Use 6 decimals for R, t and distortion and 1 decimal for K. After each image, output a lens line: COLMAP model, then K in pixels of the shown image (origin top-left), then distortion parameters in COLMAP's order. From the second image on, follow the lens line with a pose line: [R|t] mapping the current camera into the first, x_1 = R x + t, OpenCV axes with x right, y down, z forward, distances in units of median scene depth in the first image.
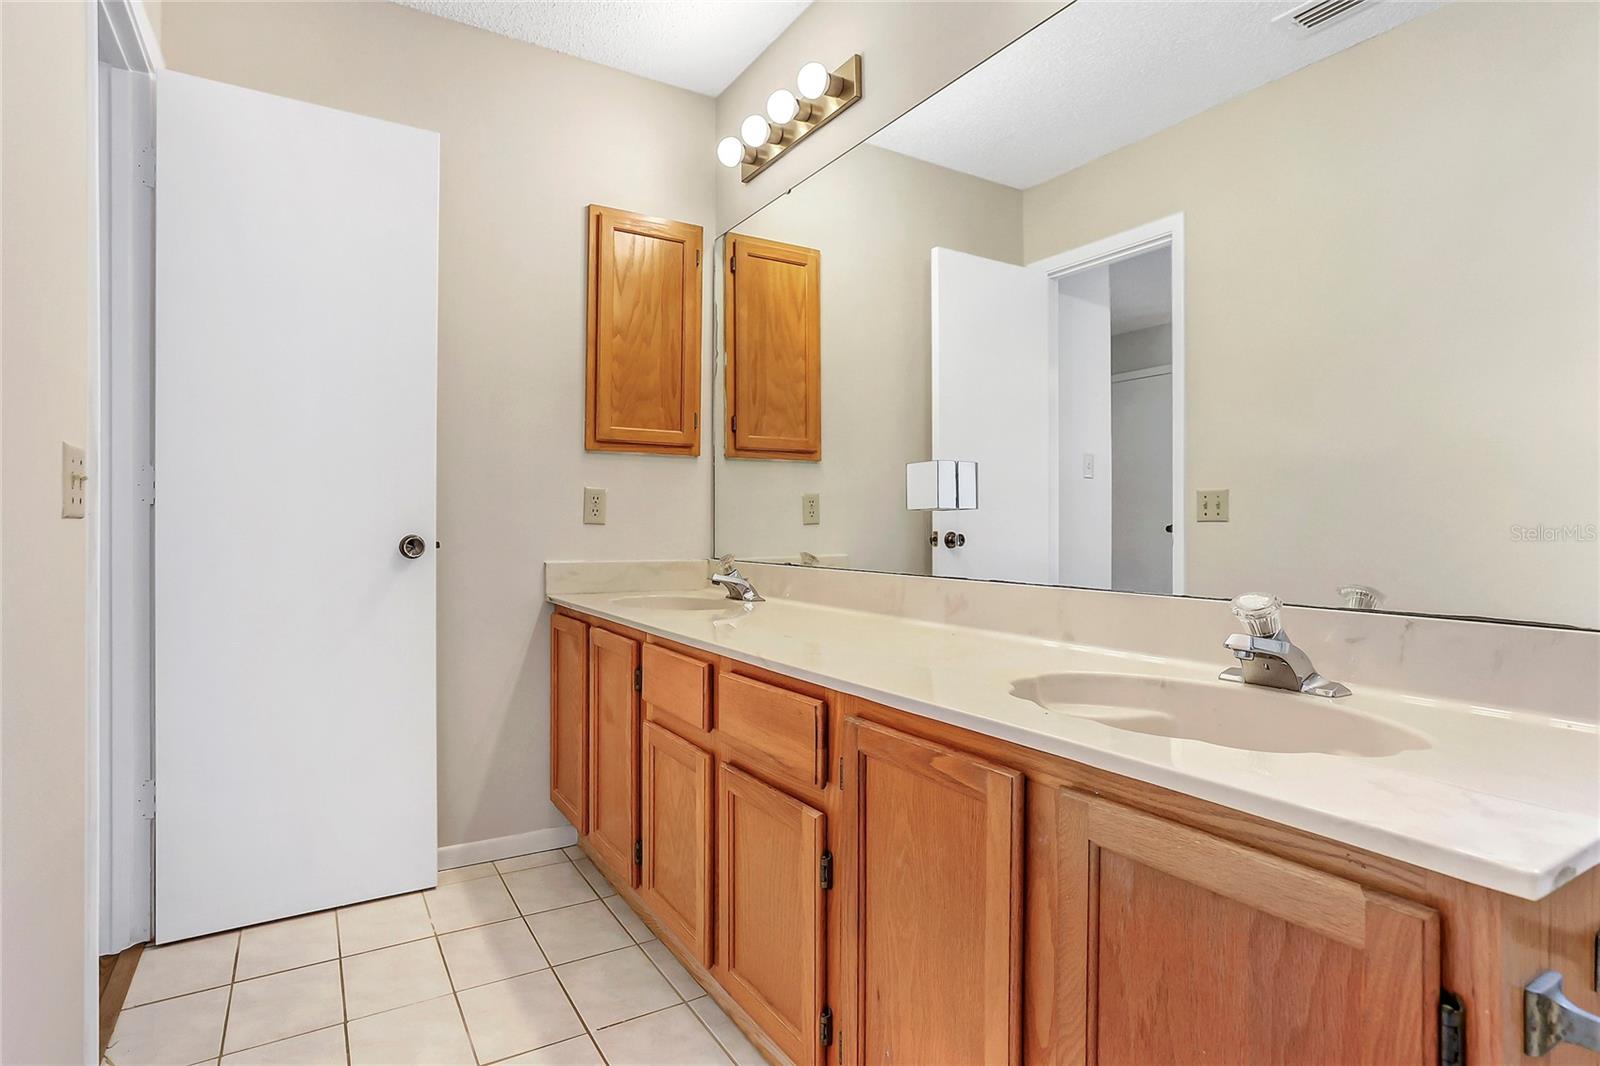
lens RADIAL K [[823.7, 0, 777.0], [0, 823.7, 531.5], [0, 0, 1]] dist [-0.060272, 0.038792]
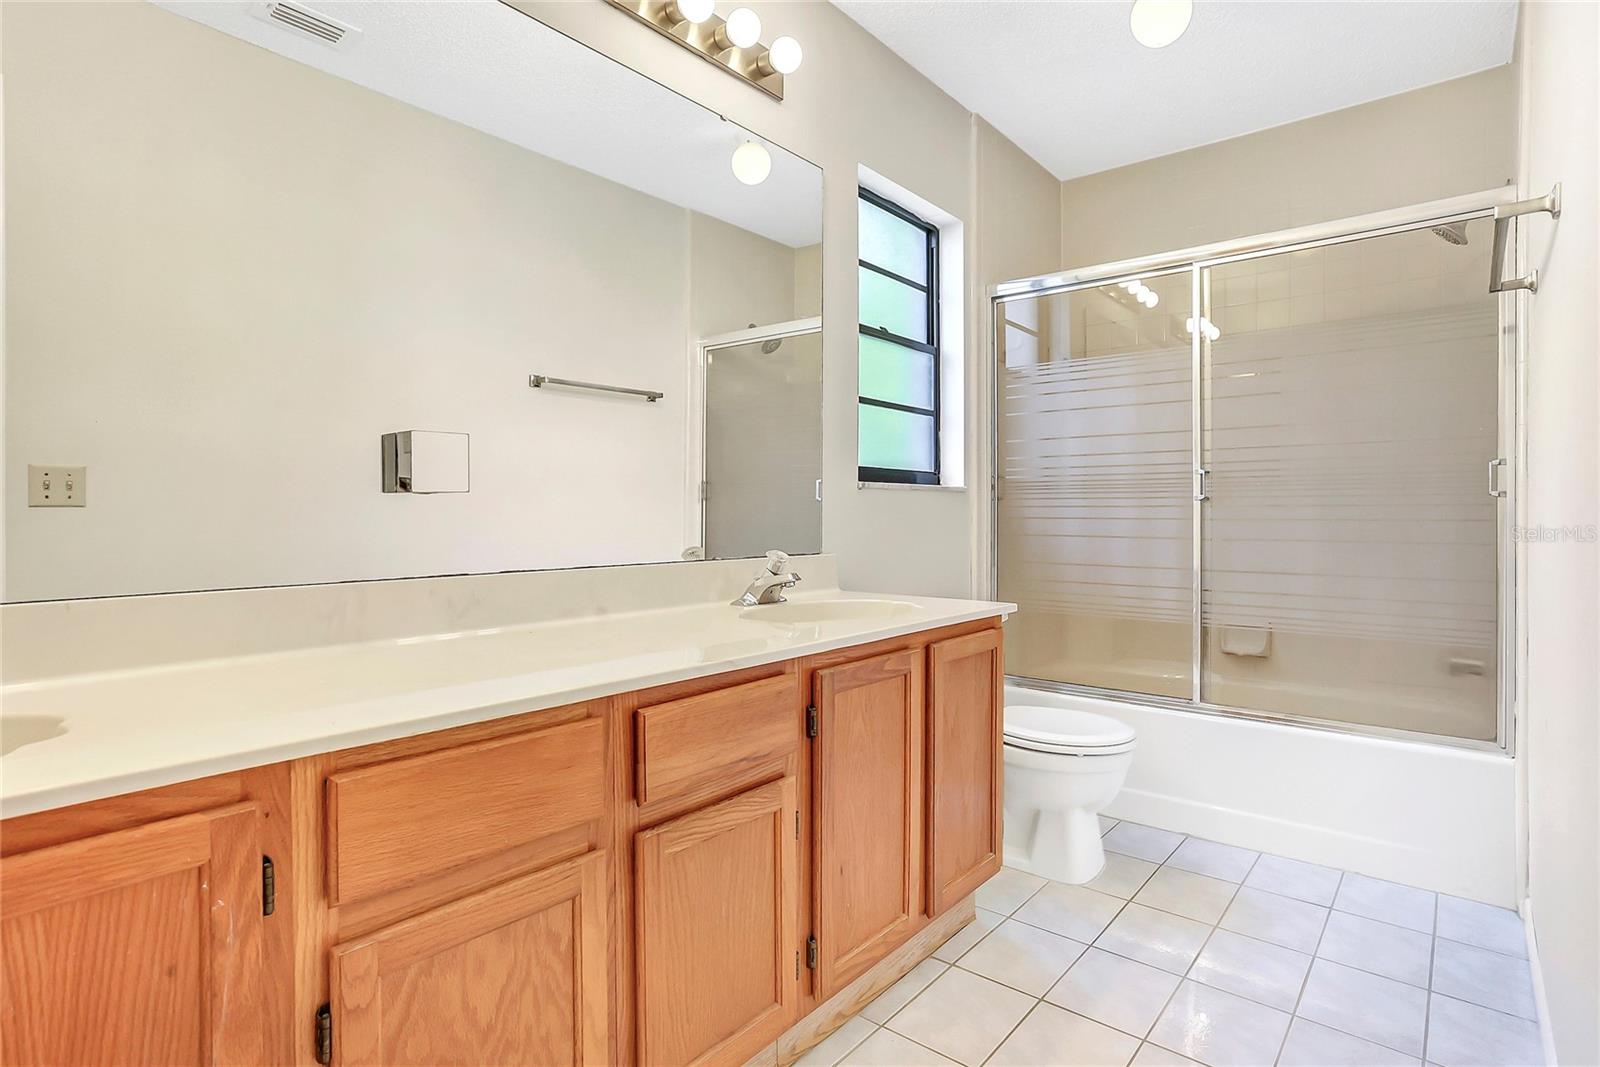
lens RADIAL K [[823.7, 0, 777.0], [0, 823.7, 532.0], [0, 0, 1]] dist [-0.060272, 0.038792]
pose [[-0.331113, -0.018387, 0.943412, -0.709567], [0.002200, 0.999792, 0.020259, -0.002988], [-0.943589, 0.008784, -0.331004, 1.005681]]
